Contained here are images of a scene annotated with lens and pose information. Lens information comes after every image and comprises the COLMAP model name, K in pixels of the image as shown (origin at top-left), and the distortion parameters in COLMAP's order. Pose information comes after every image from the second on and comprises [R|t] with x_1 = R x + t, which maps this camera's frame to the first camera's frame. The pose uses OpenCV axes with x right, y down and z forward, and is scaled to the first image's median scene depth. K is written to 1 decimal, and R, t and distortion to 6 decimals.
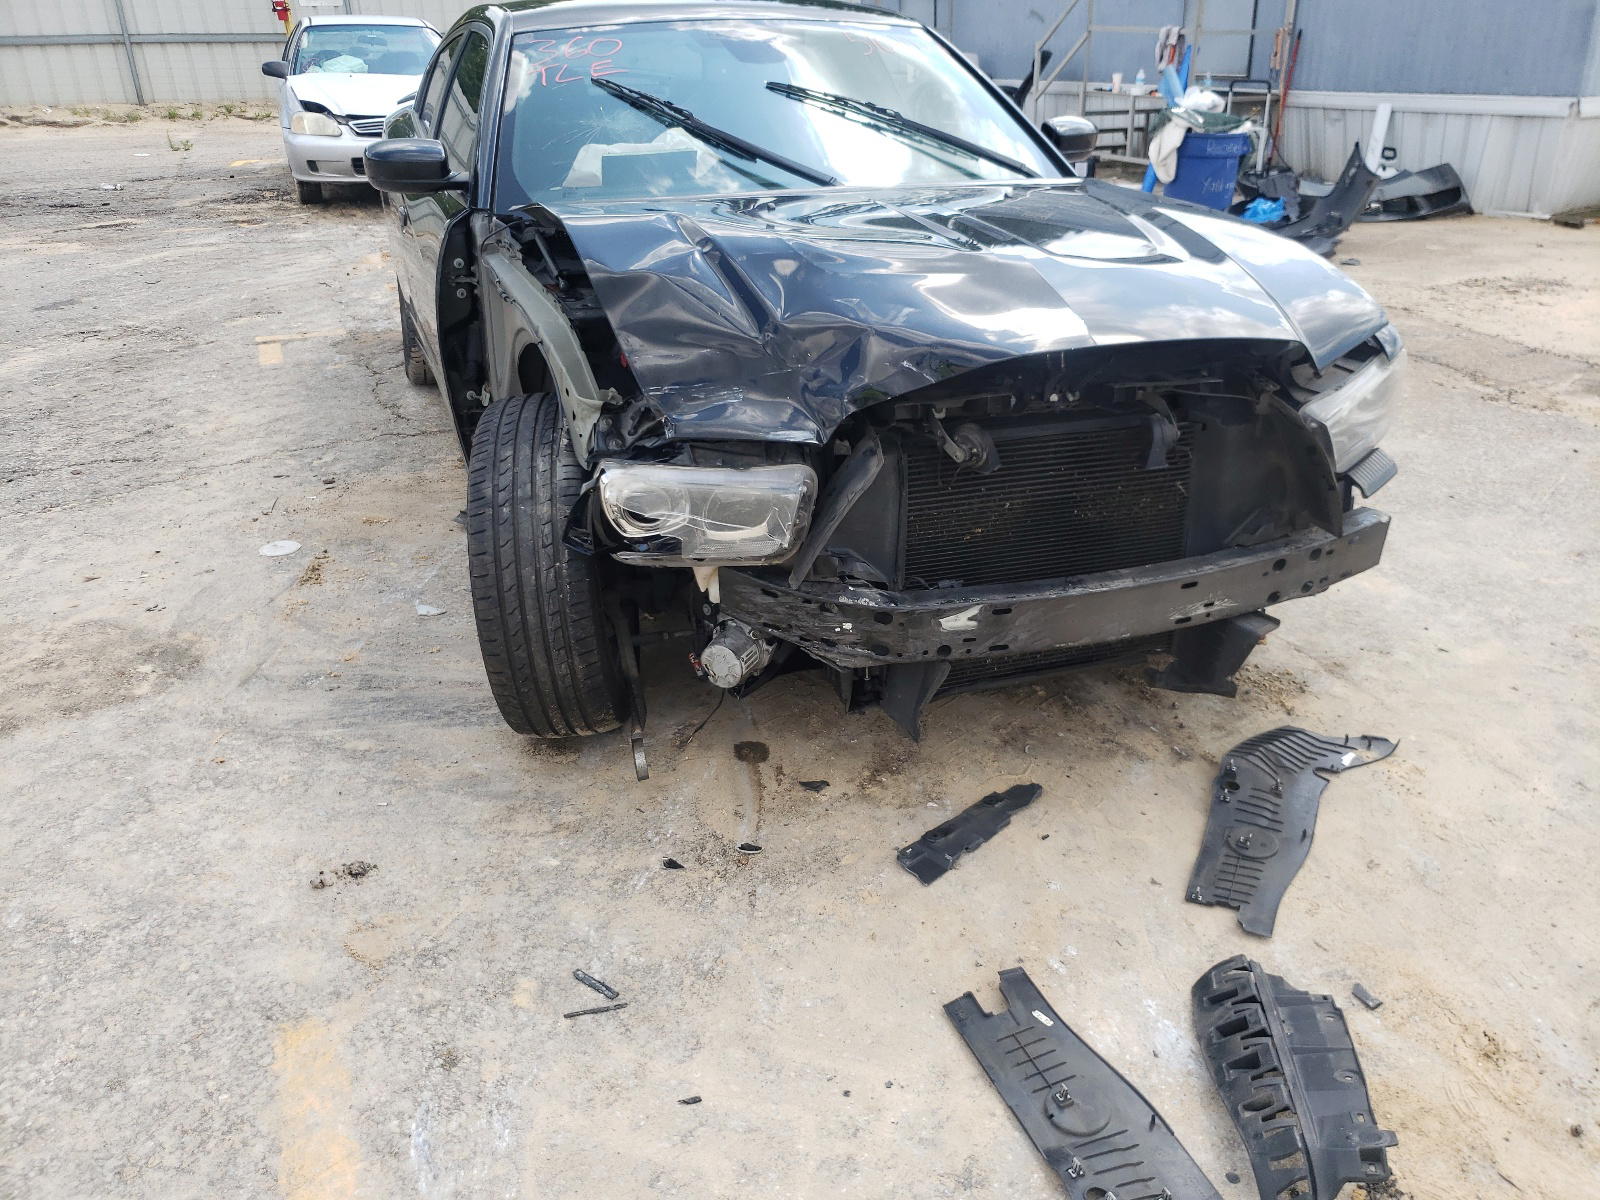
lens RADIAL K [[1232.3, 0, 798.0], [0, 1232.3, 607.4], [0, 0, 1]] dist [0.010791, -0.011520]
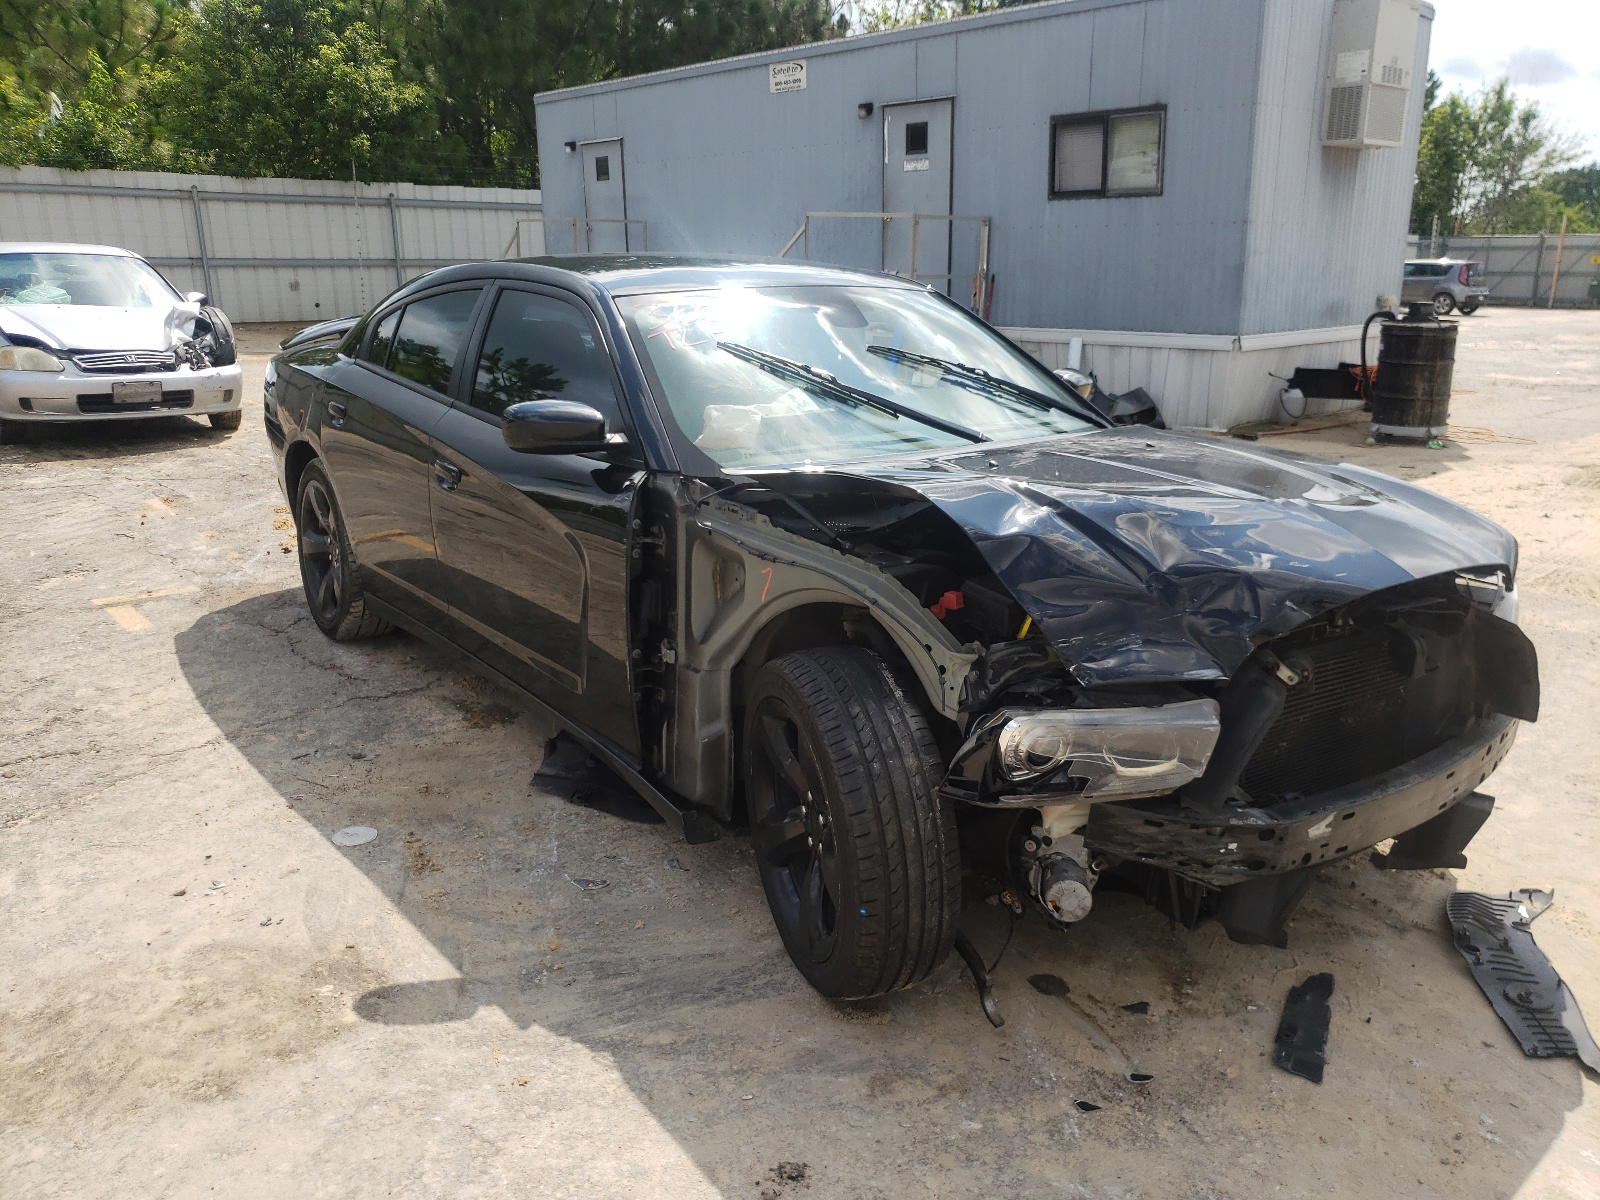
lens RADIAL K [[1264.1, 0, 808.5], [0, 1264.1, 606.7], [0, 0, 1]] dist [-0.003911, -0.017248]
pose [[0.954642, -0.060994, 0.291441, -0.560326], [0.109047, 0.982410, -0.151592, -0.056943], [-0.277069, 0.176497, 0.944501, 0.023006]]
